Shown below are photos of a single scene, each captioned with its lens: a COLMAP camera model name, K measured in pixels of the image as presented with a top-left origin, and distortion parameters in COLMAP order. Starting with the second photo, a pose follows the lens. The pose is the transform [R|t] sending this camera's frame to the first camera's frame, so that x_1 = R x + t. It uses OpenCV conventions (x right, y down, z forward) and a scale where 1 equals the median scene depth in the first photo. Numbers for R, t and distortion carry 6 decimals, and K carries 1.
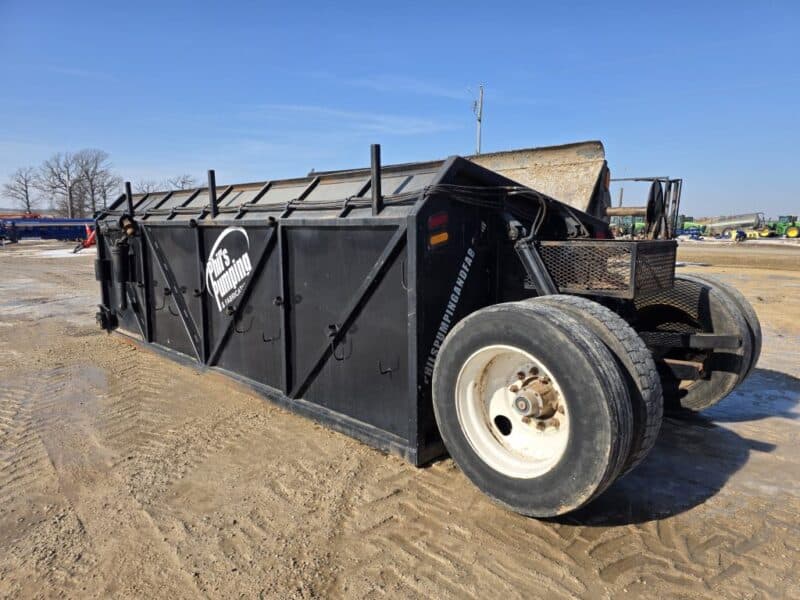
lens RADIAL K [[522.6, 0, 419.3], [0, 522.6, 313.4], [0, 0, 1]] dist [0.042842, -0.033222]
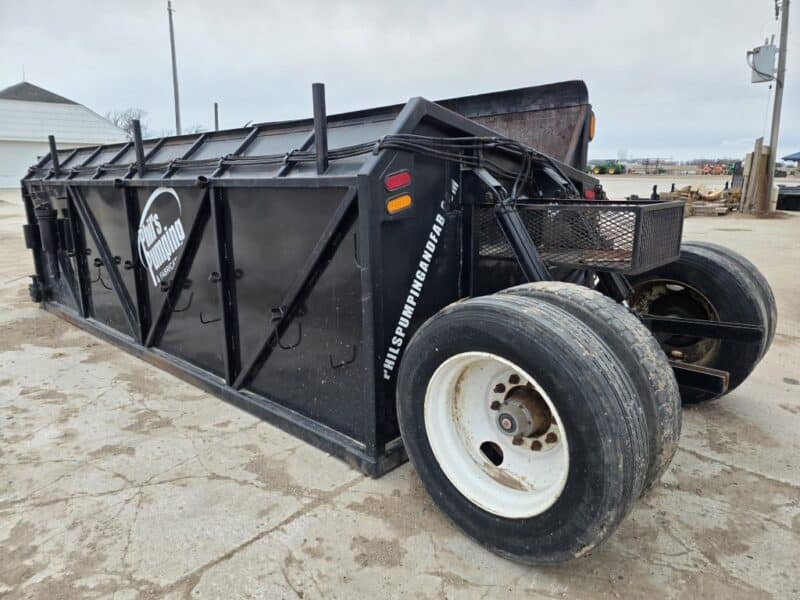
lens RADIAL K [[522.6, 0, 399.5], [0, 522.6, 308.2], [0, 0, 1]] dist [0.042842, -0.033222]
pose [[0.999855, -0.013352, 0.010570, 0.020470], [0.012514, 0.997048, 0.075759, -0.033692], [-0.011551, -0.075616, 0.997070, 0.141981]]
